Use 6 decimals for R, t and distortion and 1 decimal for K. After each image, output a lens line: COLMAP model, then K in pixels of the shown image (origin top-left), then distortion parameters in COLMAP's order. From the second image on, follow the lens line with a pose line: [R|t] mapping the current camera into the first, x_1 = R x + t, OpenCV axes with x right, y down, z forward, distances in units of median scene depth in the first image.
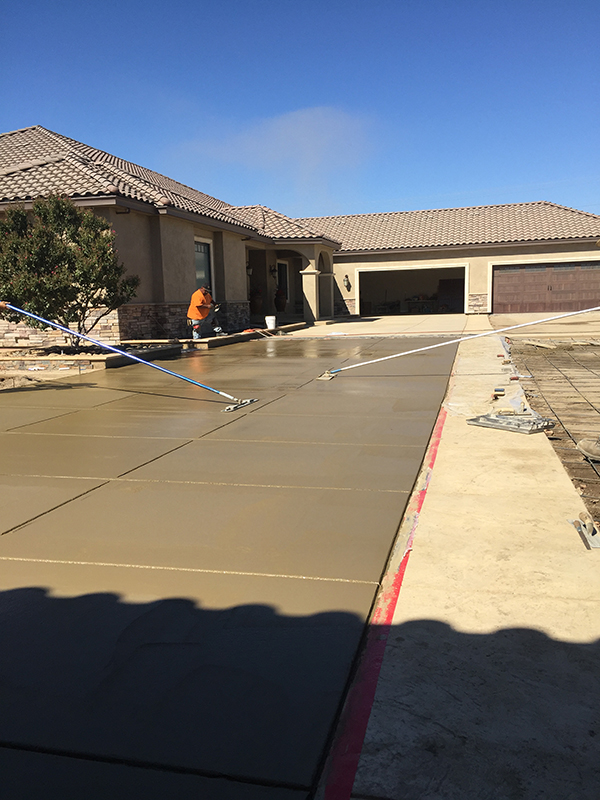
lens RADIAL K [[674.8, 0, 299.2], [0, 674.8, 400.4], [0, 0, 1]] dist [0.043775, -0.015032]
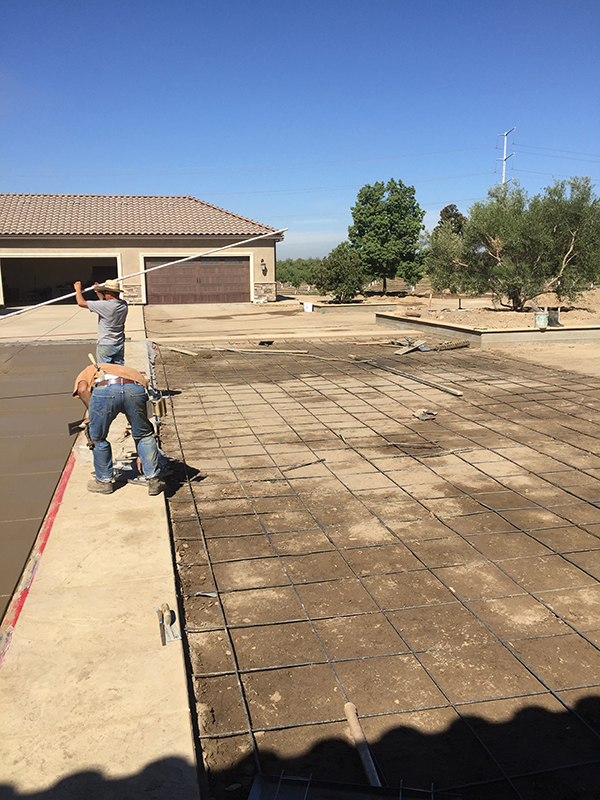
lens RADIAL K [[674.8, 0, 298.4], [0, 674.8, 399.7], [0, 0, 1]] dist [0.043775, -0.015032]
pose [[0.885890, -0.068300, 0.458841, 0.084881], [0.054116, 0.997564, 0.044008, -0.150296], [-0.460729, -0.014155, 0.887428, -0.072649]]
